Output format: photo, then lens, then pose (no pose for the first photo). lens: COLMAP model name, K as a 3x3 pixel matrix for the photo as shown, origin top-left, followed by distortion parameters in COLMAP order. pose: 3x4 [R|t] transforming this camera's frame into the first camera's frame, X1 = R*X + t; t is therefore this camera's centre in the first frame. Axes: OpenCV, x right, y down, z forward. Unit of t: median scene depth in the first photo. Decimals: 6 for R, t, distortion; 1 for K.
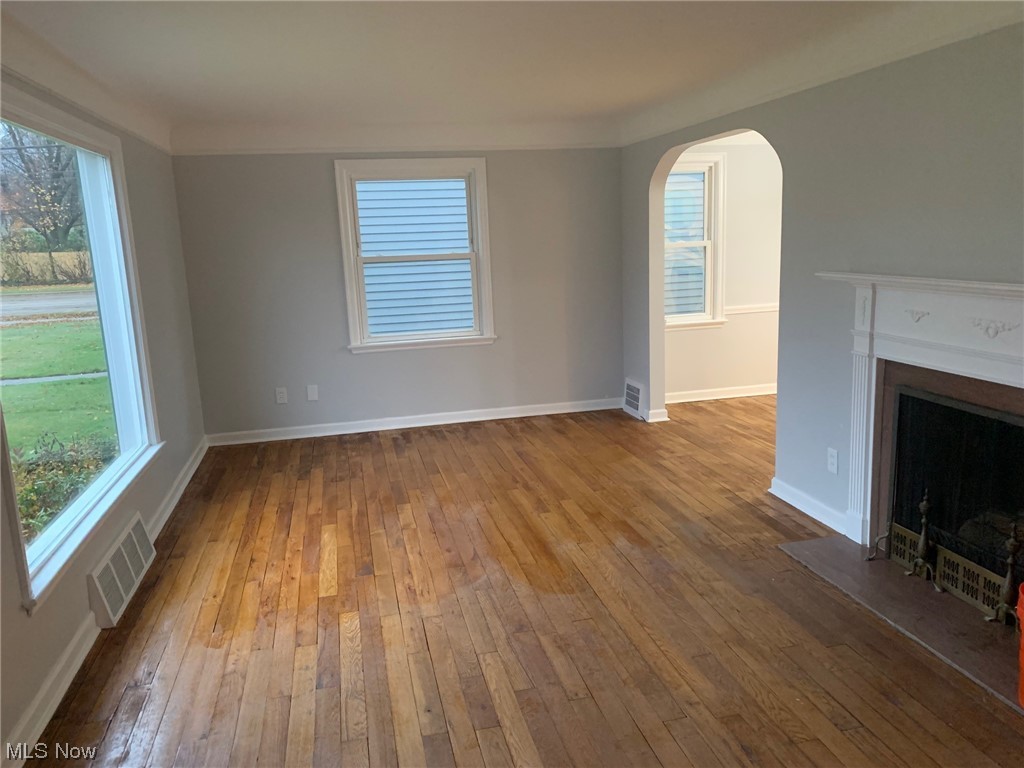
lens RADIAL K [[800.0, 0, 512.6], [0, 800.0, 377.6], [0, 0, 1]] dist [0.055832, -0.002930]
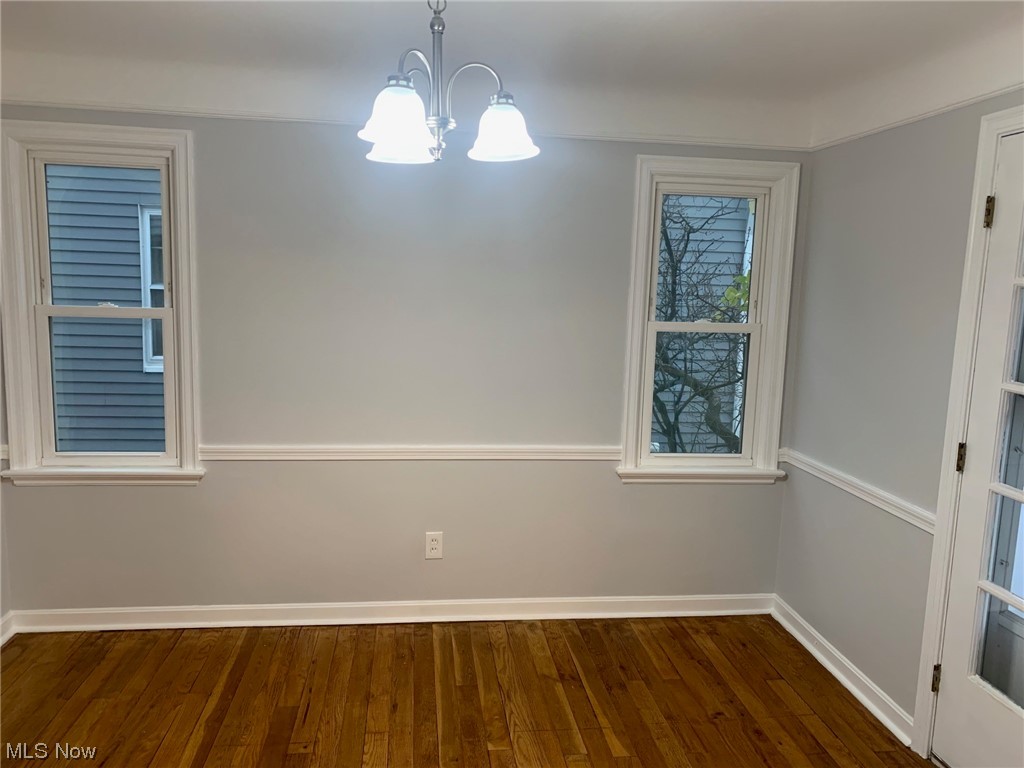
lens RADIAL K [[801.8, 0, 512.0], [0, 801.8, 384.0], [0, 0, 1]] dist [-0.002904, 0.001107]
pose [[0.990776, 0.084681, -0.105792, 0.525937], [-0.090271, 0.994701, -0.049207, -0.124017], [0.101065, 0.058303, 0.993170, 0.561135]]
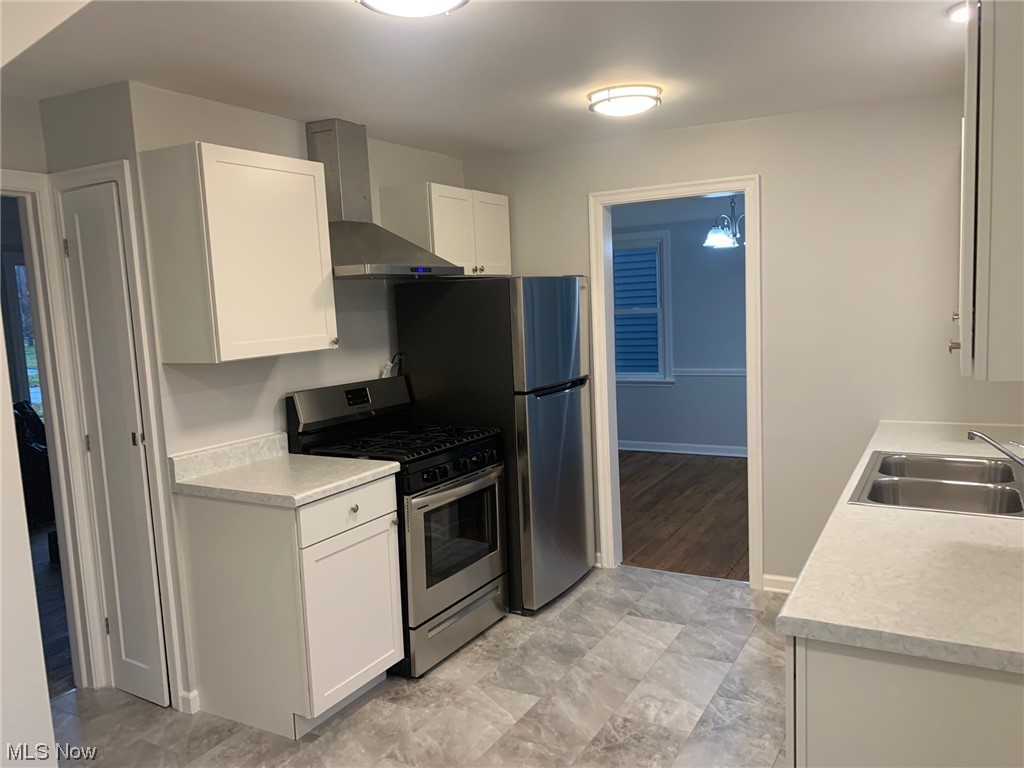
lens RADIAL K [[800.0, 0, 512.6], [0, 800.0, 377.6], [0, 0, 1]] dist [0.055832, -0.002930]
pose [[0.733743, 0.078595, -0.674866, 0.882310], [-0.113510, 0.993507, -0.007709, -0.044701], [0.669879, 0.082260, 0.737900, 0.056885]]
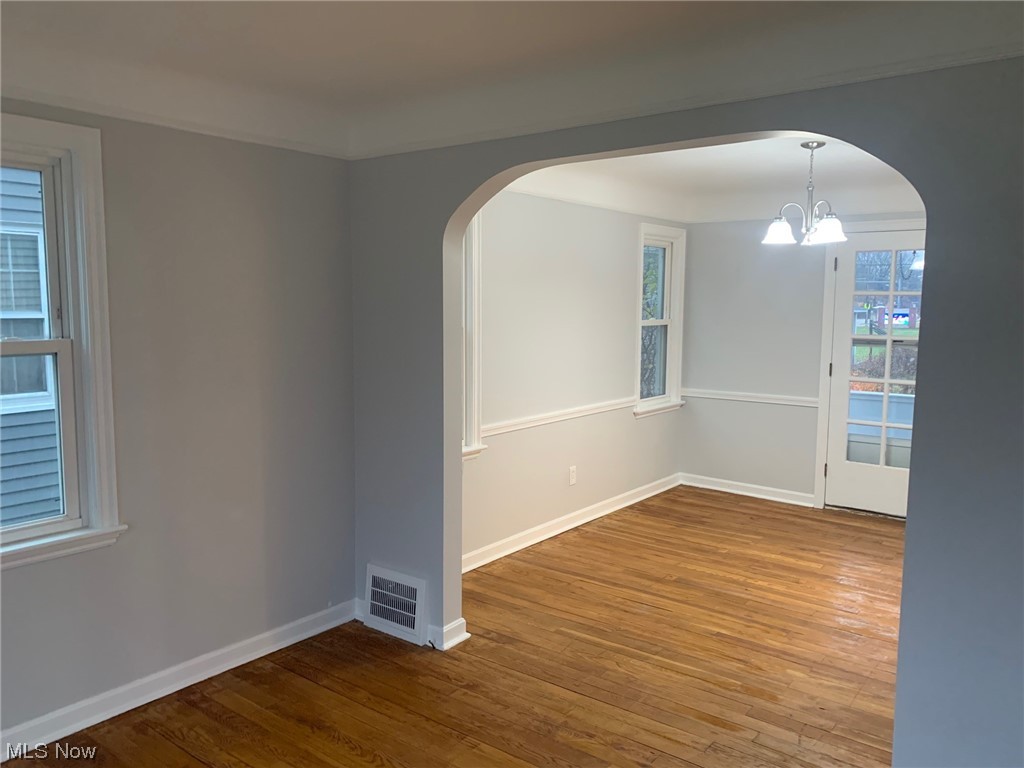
lens RADIAL K [[800.0, 0, 512.6], [0, 800.0, 377.6], [0, 0, 1]] dist [0.055832, -0.002930]
pose [[0.777090, -0.017116, 0.629156, -0.134059], [0.076327, 0.994815, -0.067209, -0.086272], [-0.624744, 0.100249, 0.774368, 0.498324]]
